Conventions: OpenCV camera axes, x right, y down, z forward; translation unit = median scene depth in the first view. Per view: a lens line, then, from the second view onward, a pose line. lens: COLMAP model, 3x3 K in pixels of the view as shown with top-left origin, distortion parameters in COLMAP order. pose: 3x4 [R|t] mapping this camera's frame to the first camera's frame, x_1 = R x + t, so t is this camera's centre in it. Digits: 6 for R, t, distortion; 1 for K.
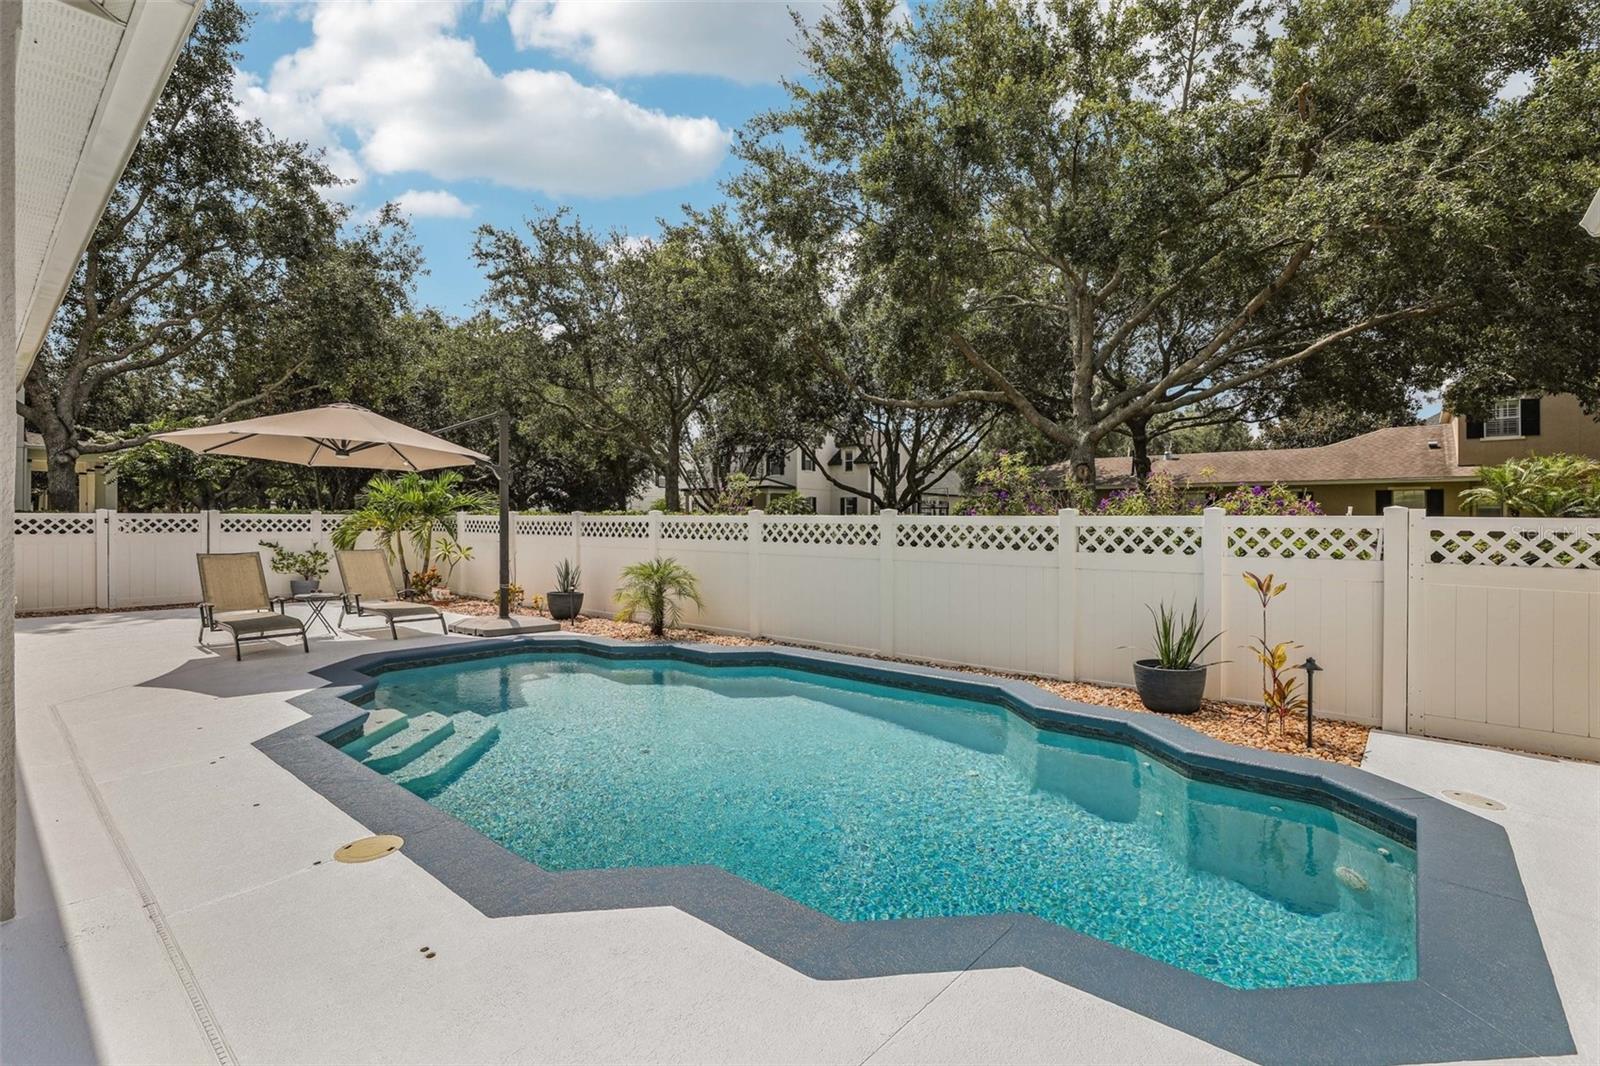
lens RADIAL K [[750.1, 0, 800.2], [0, 750.1, 534.4], [0, 0, 1]] dist [0.019539, -0.000716]
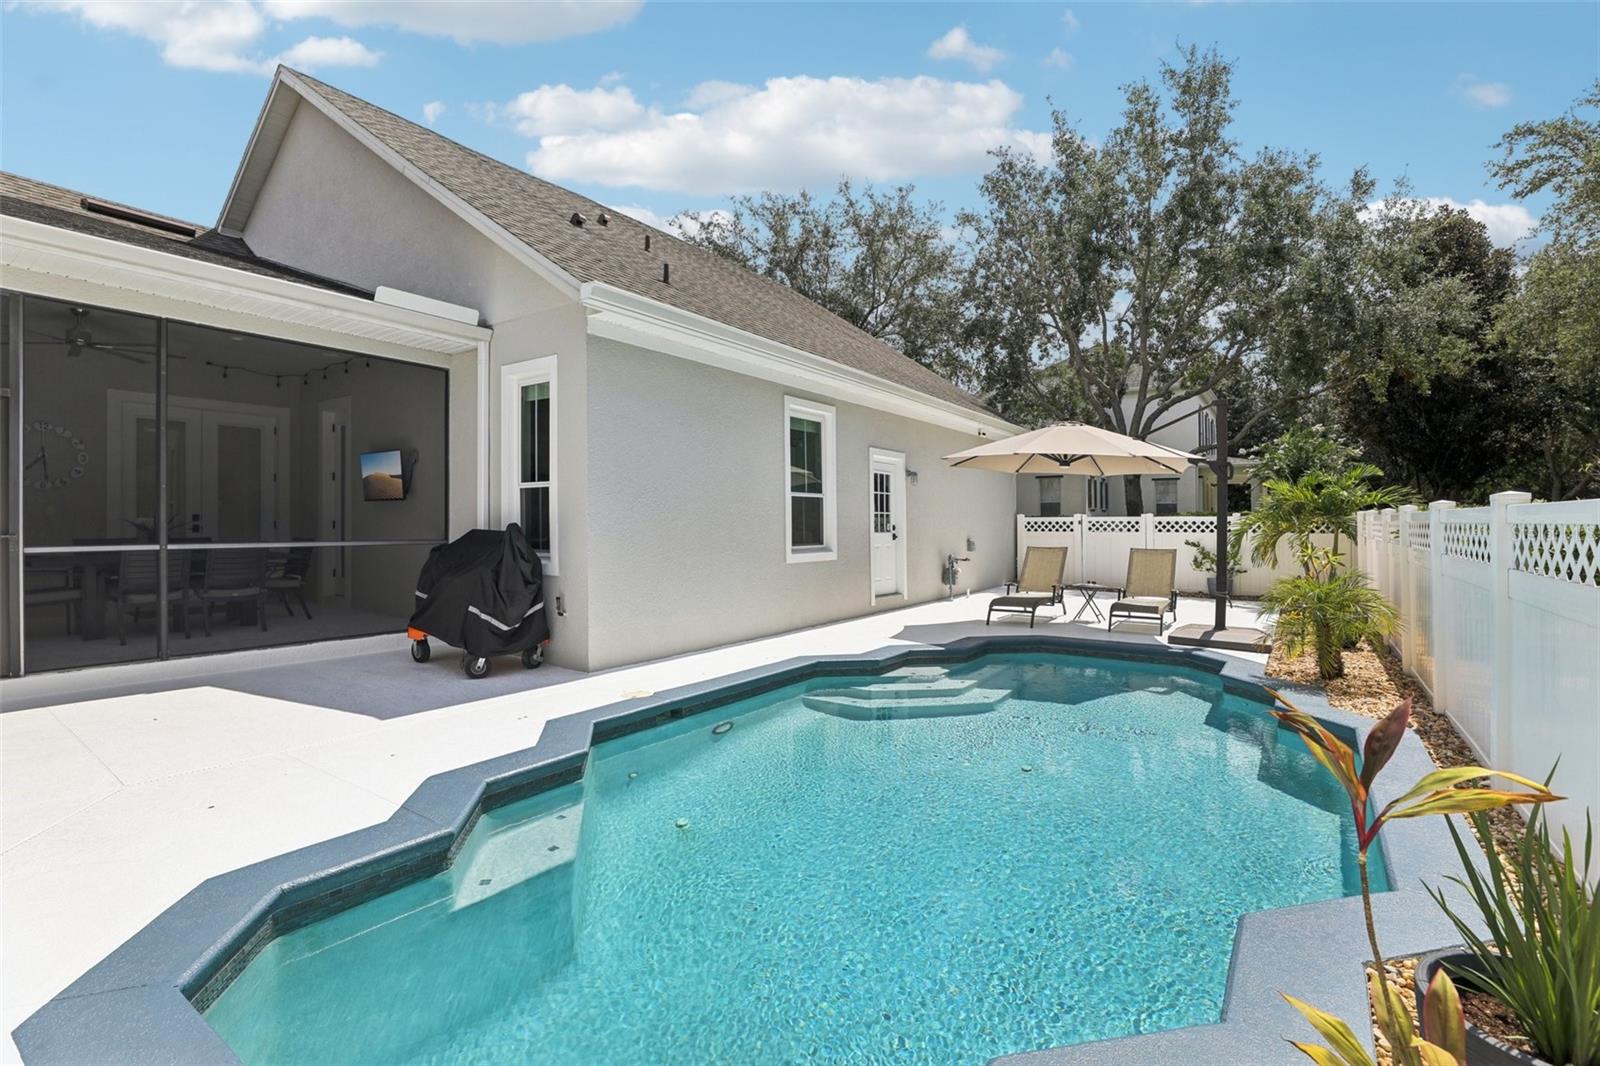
lens RADIAL K [[750.1, 0, 801.9], [0, 750.1, 526.8], [0, 0, 1]] dist [0.019539, -0.000716]
pose [[0.092160, 0.006143, -0.995725, 0.580641], [-0.018717, 0.999815, 0.004436, -0.009749], [0.995568, 0.018228, 0.092258, 0.536314]]
